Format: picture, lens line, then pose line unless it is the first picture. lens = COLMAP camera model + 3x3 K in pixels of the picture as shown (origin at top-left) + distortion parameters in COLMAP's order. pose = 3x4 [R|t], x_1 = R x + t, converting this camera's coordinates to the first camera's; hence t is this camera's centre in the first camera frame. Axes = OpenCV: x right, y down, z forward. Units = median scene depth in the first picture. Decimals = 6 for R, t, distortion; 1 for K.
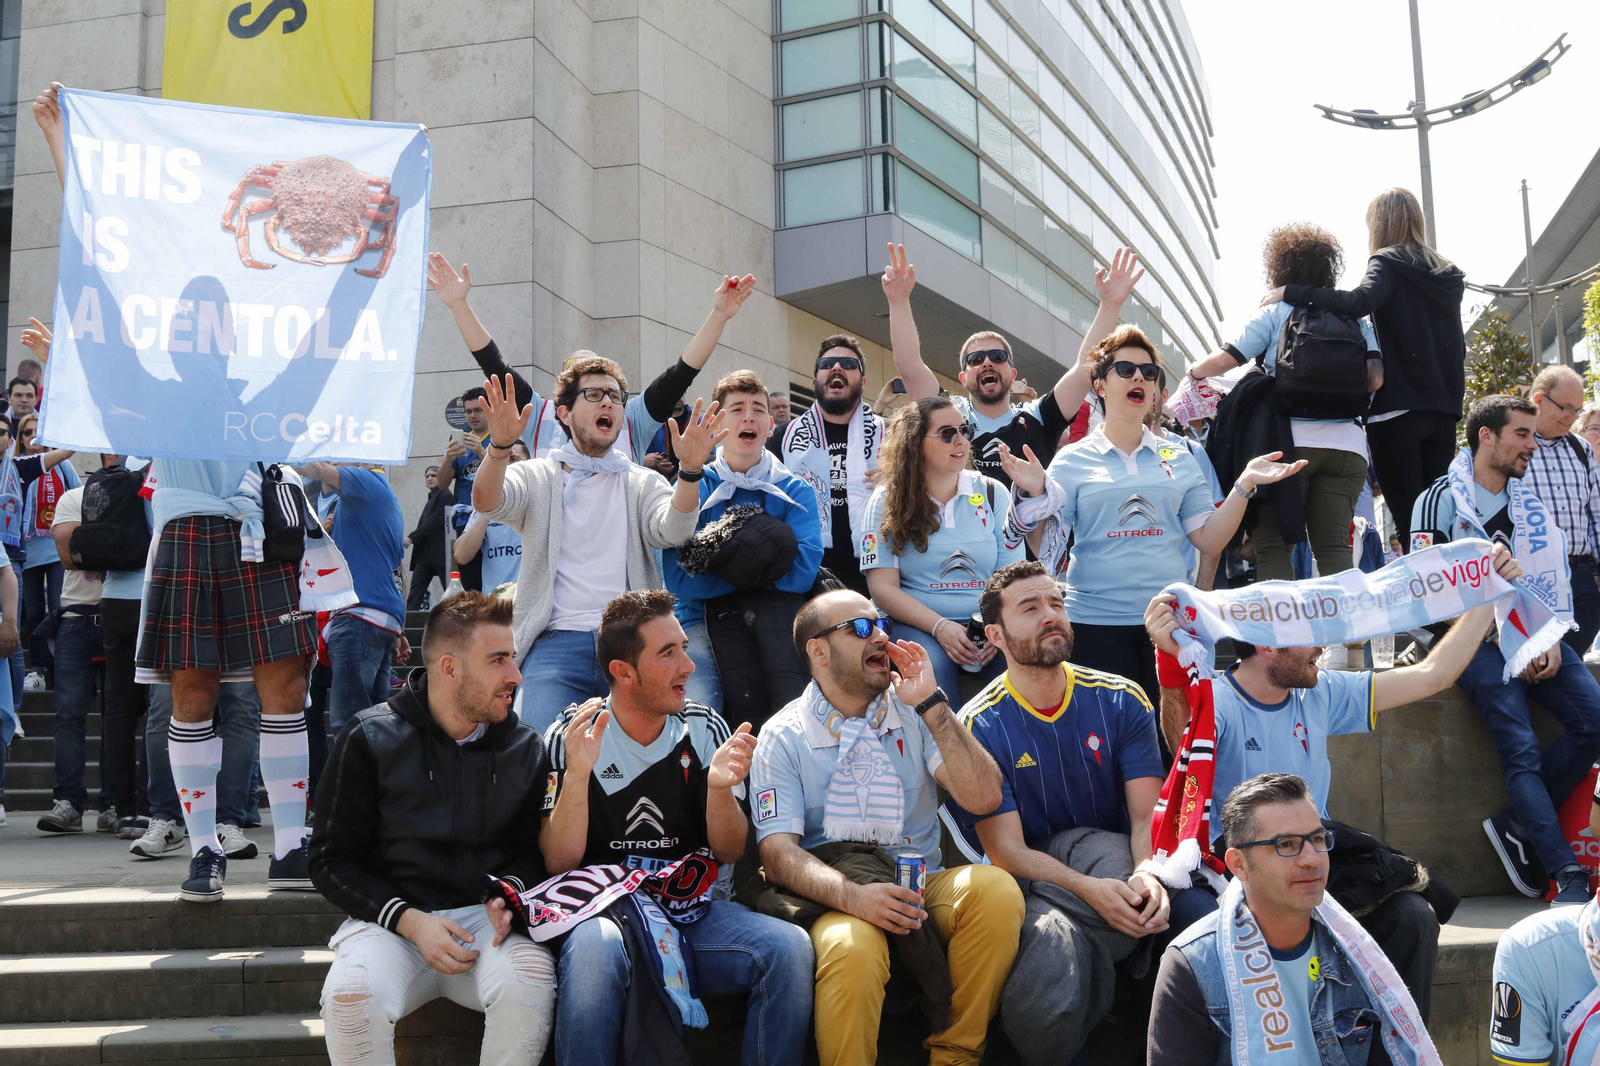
lens RADIAL K [[1810.9, 0, 798.2], [0, 1810.9, 535.1], [0, 0, 1]] dist [-0.096572, 0.000000]
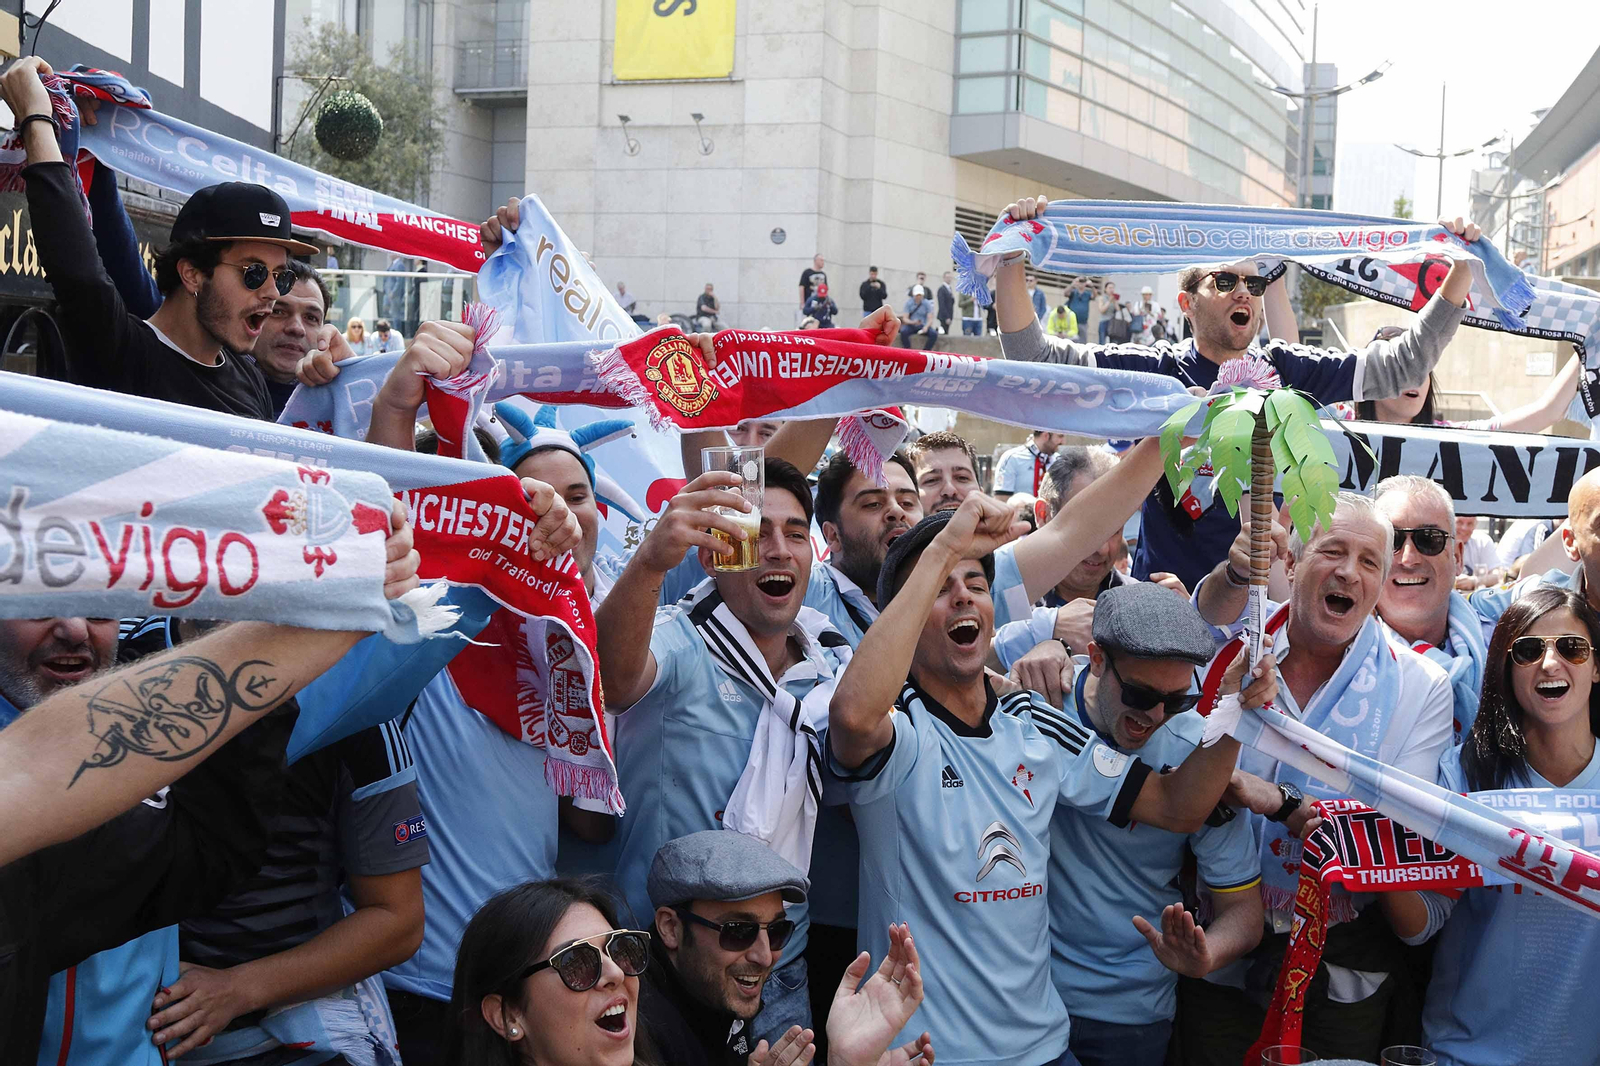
lens RADIAL K [[1810.9, 0, 800.5], [0, 1810.9, 533.8], [0, 0, 1]] dist [-0.096572, 0.000000]
pose [[0.994882, 0.058493, -0.082394, 0.009534], [-0.041194, 0.979363, 0.197865, -0.126764], [0.092267, -0.193458, 0.976760, -0.835774]]
